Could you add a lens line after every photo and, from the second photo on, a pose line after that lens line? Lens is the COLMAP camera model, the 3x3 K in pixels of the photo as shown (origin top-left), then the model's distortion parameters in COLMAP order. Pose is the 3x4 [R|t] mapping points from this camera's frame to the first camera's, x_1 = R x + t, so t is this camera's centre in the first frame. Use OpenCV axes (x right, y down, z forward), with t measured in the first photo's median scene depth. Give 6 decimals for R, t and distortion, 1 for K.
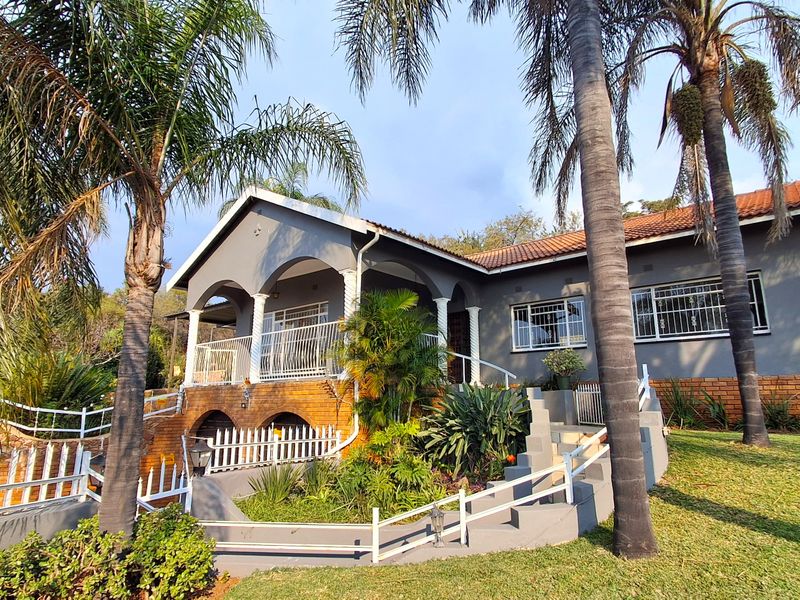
lens RADIAL K [[477.5, 0, 381.2], [0, 477.5, 303.4], [0, 0, 1]] dist [-0.000081, 0.000919]
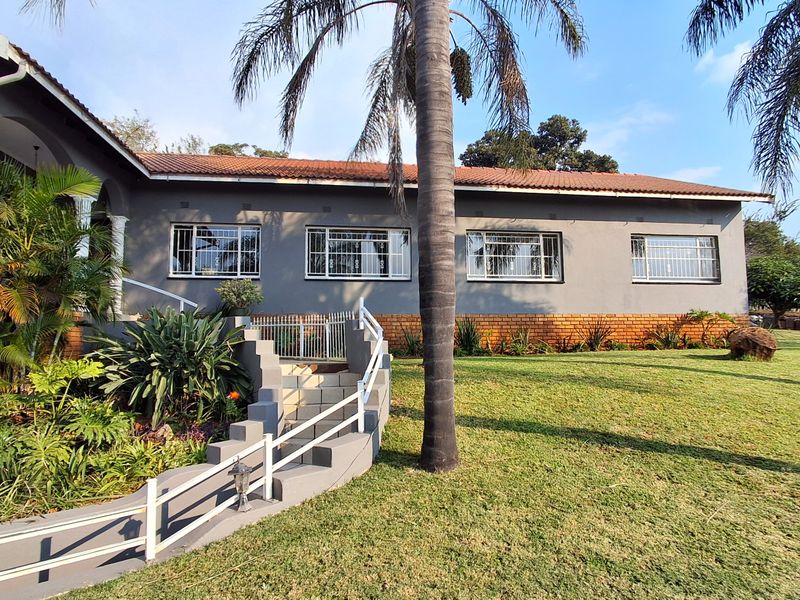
lens RADIAL K [[494.1, 0, 400.0], [0, 494.1, 300.0], [0, 0, 1]] dist [0.001774, 0.000995]
pose [[0.661266, 0.060175, 0.747734, -0.134485], [-0.150206, 0.987212, 0.053389, 0.041450], [-0.734959, -0.147619, 0.661849, 0.143715]]
